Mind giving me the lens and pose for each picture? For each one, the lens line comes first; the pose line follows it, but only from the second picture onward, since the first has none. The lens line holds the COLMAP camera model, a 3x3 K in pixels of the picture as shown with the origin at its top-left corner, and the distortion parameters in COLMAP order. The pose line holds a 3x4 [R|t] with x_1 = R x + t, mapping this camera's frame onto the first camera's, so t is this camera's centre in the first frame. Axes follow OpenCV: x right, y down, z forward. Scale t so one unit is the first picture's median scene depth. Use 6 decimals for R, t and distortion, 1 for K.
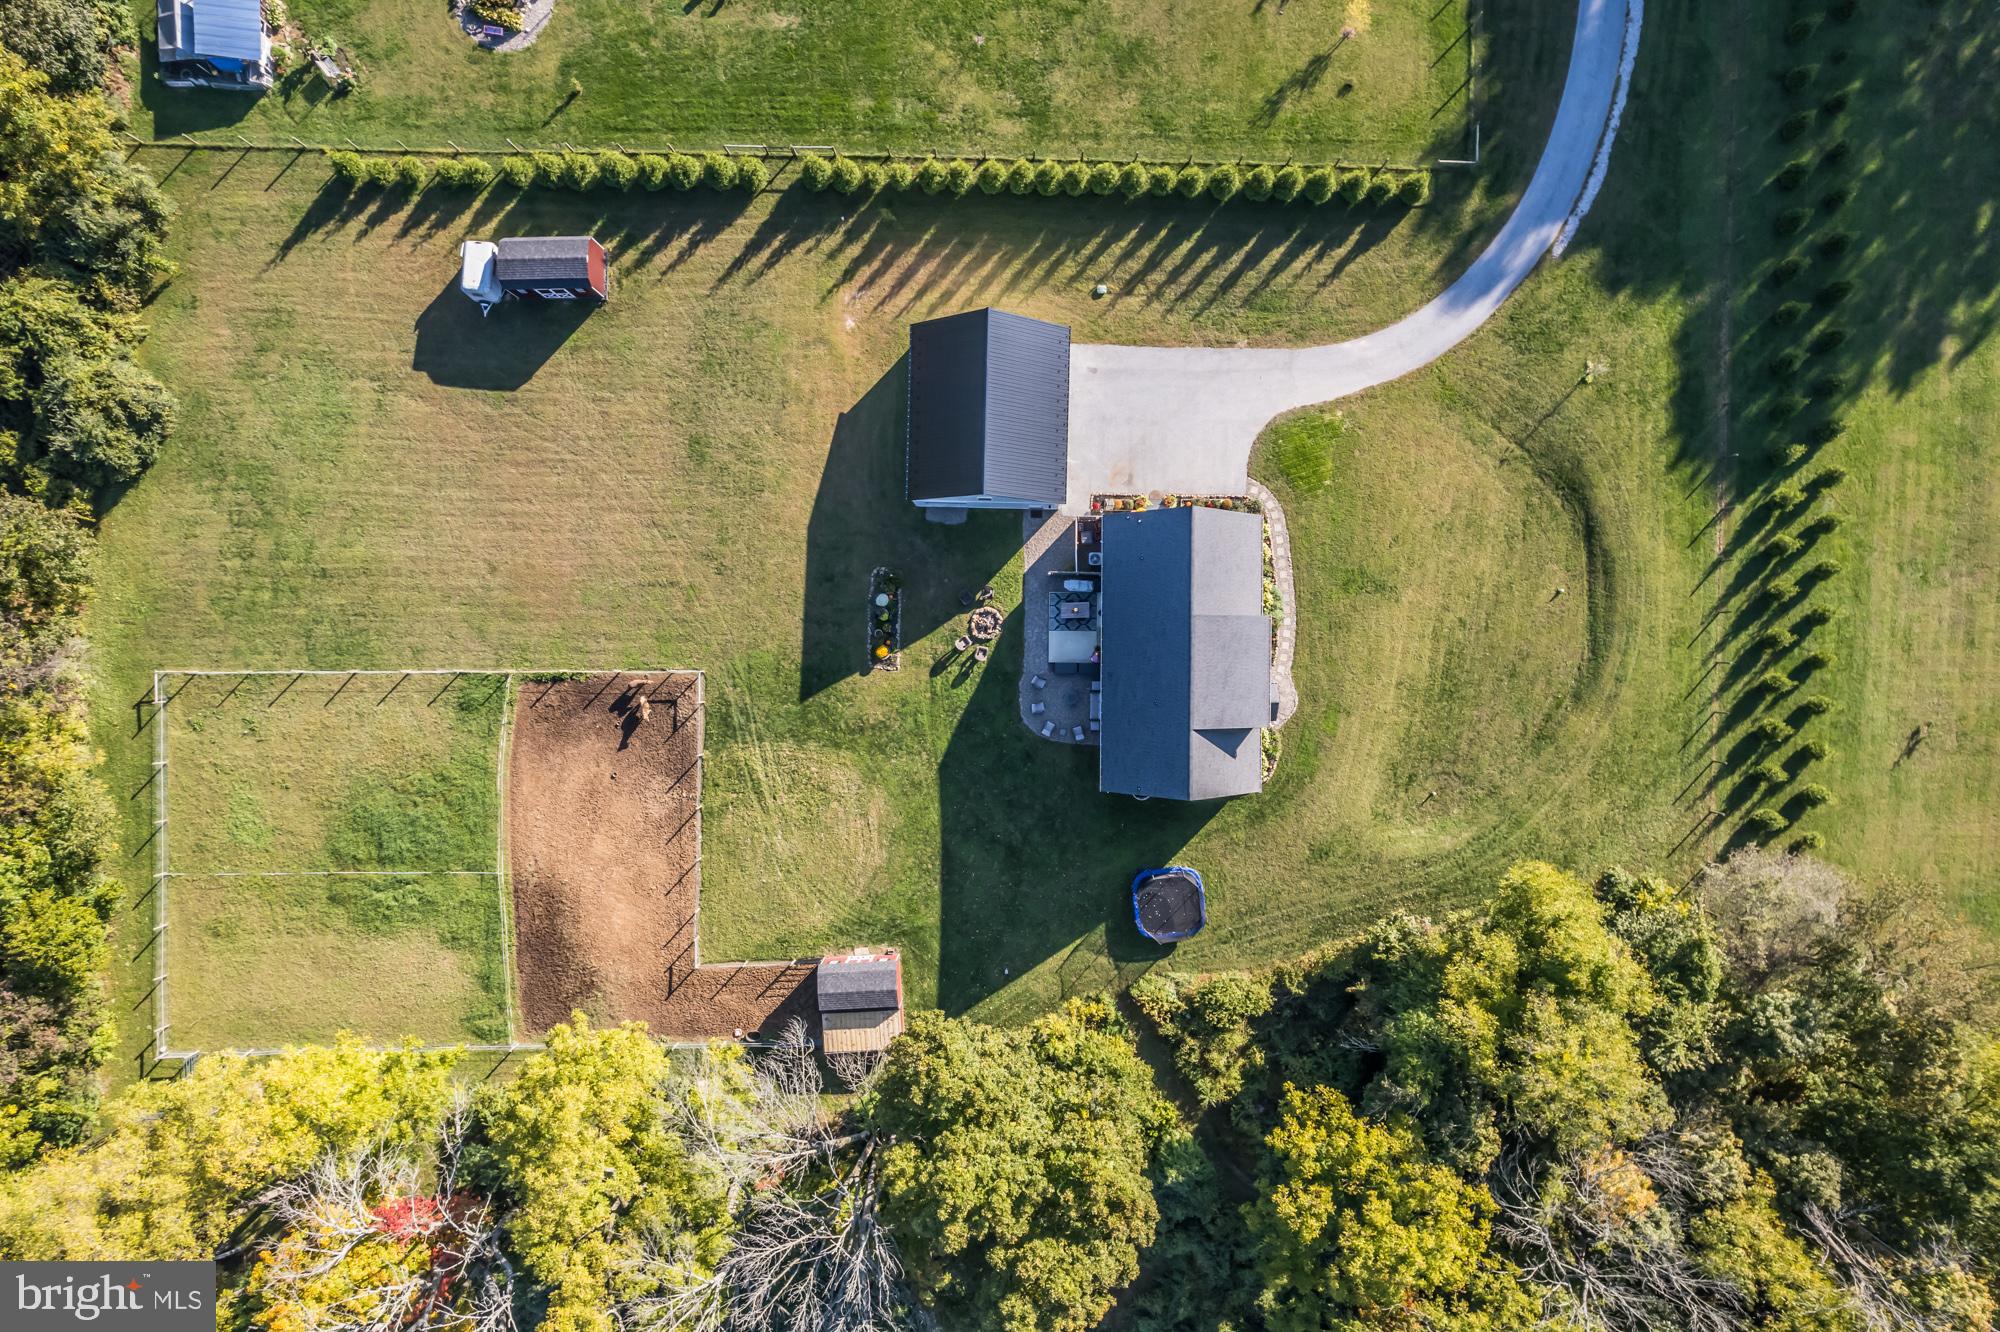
lens RADIAL K [[1281.4, 0, 1000.0], [0, 1281.4, 666.0], [0, 0, 1]] dist [-0.032767, 0.001719]
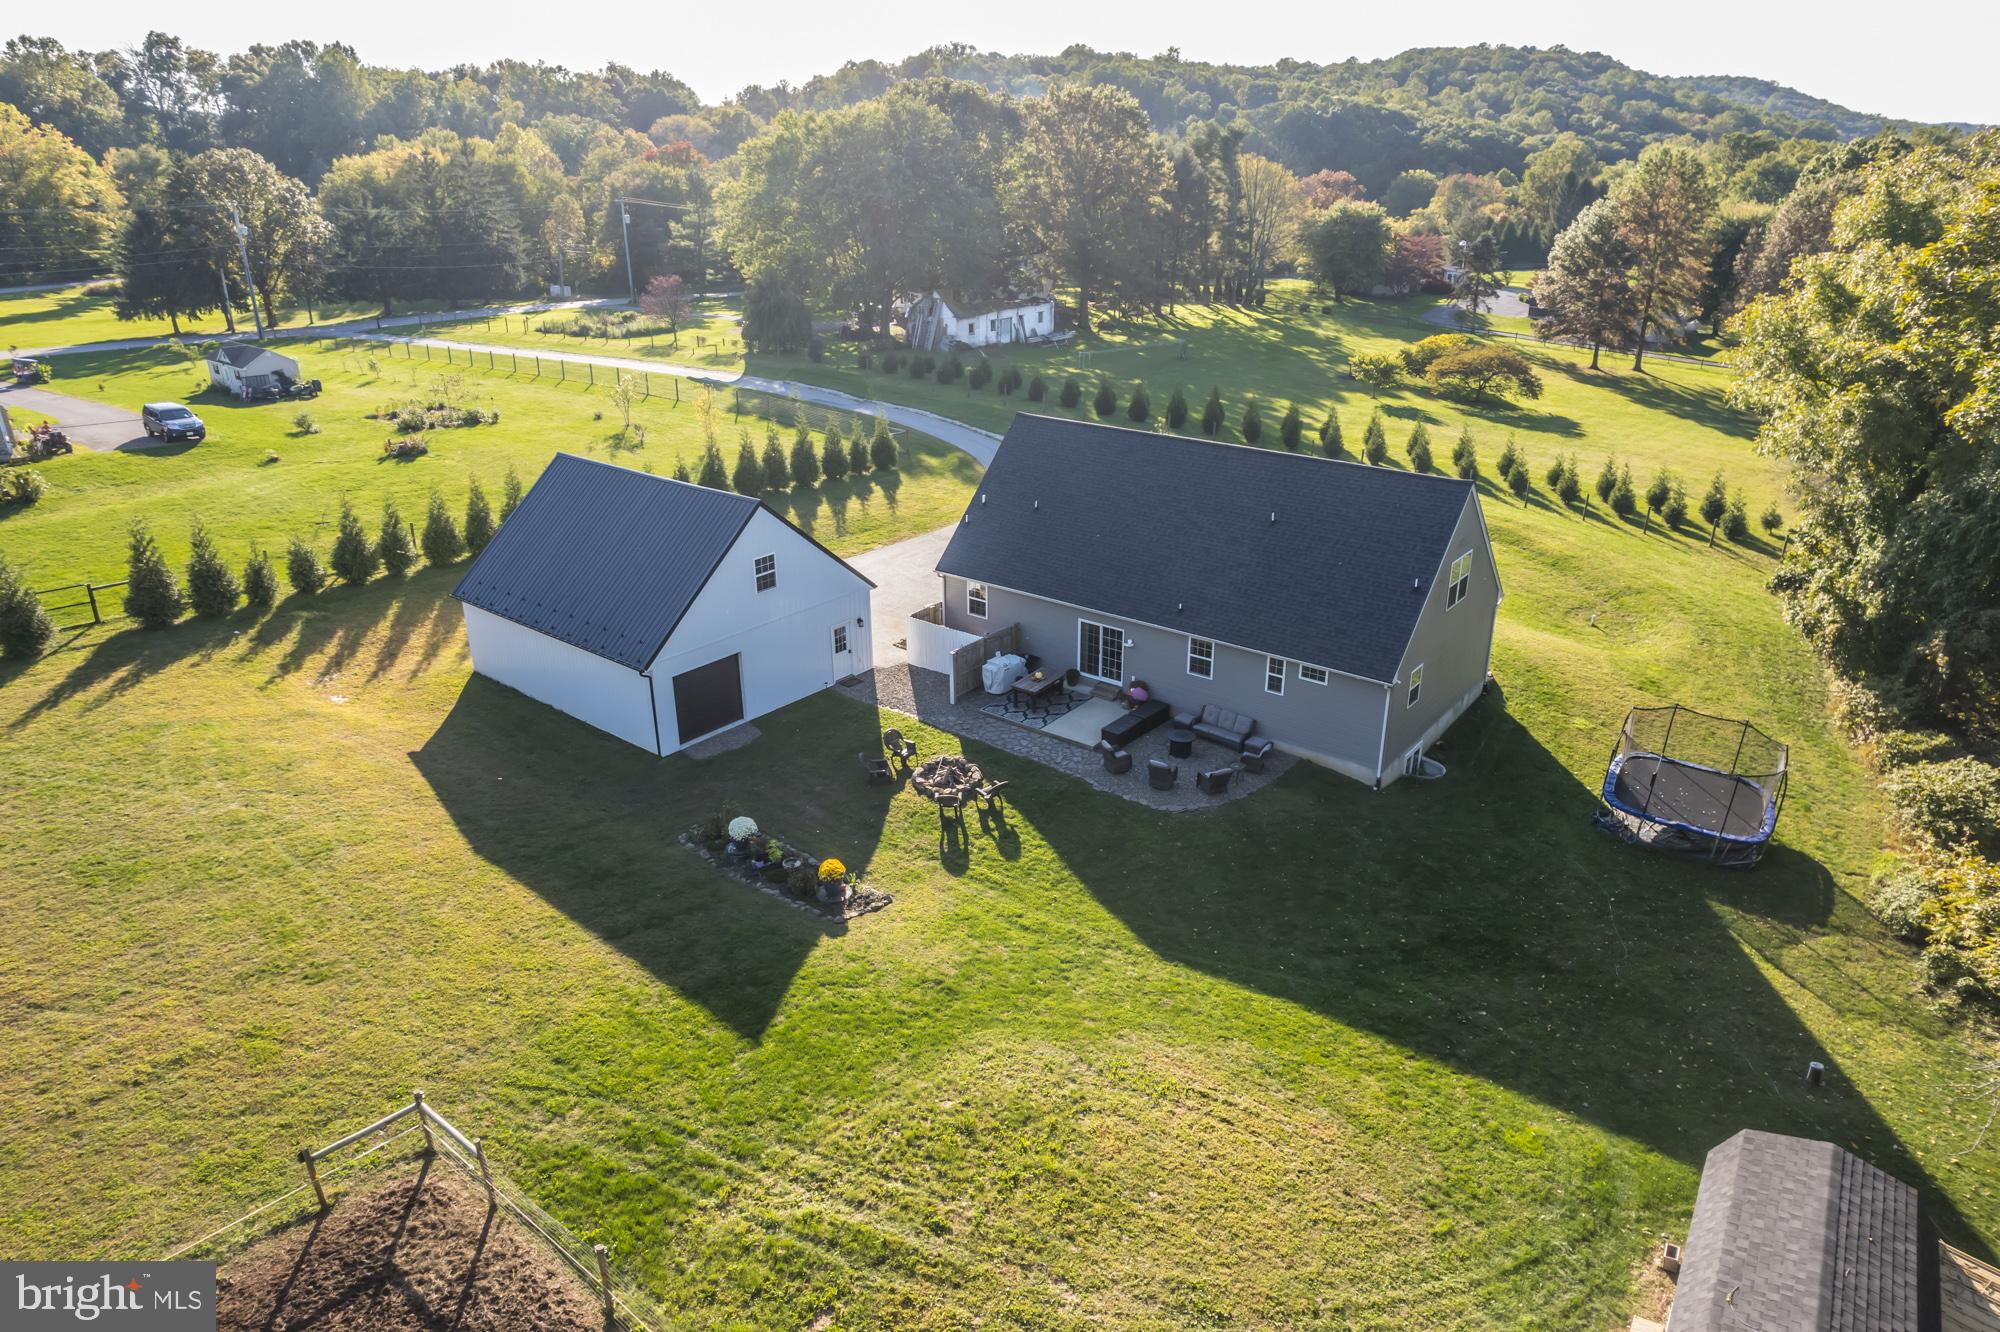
lens RADIAL K [[1283.7, 0, 1007.7], [0, 1283.7, 669.4], [0, 0, 1]] dist [-0.082929, 0.077358]
pose [[0.605550, -0.271909, 0.747914, -0.335133], [0.795733, 0.219700, -0.564394, 0.238217], [-0.010852, 0.936909, 0.349406, 0.812692]]
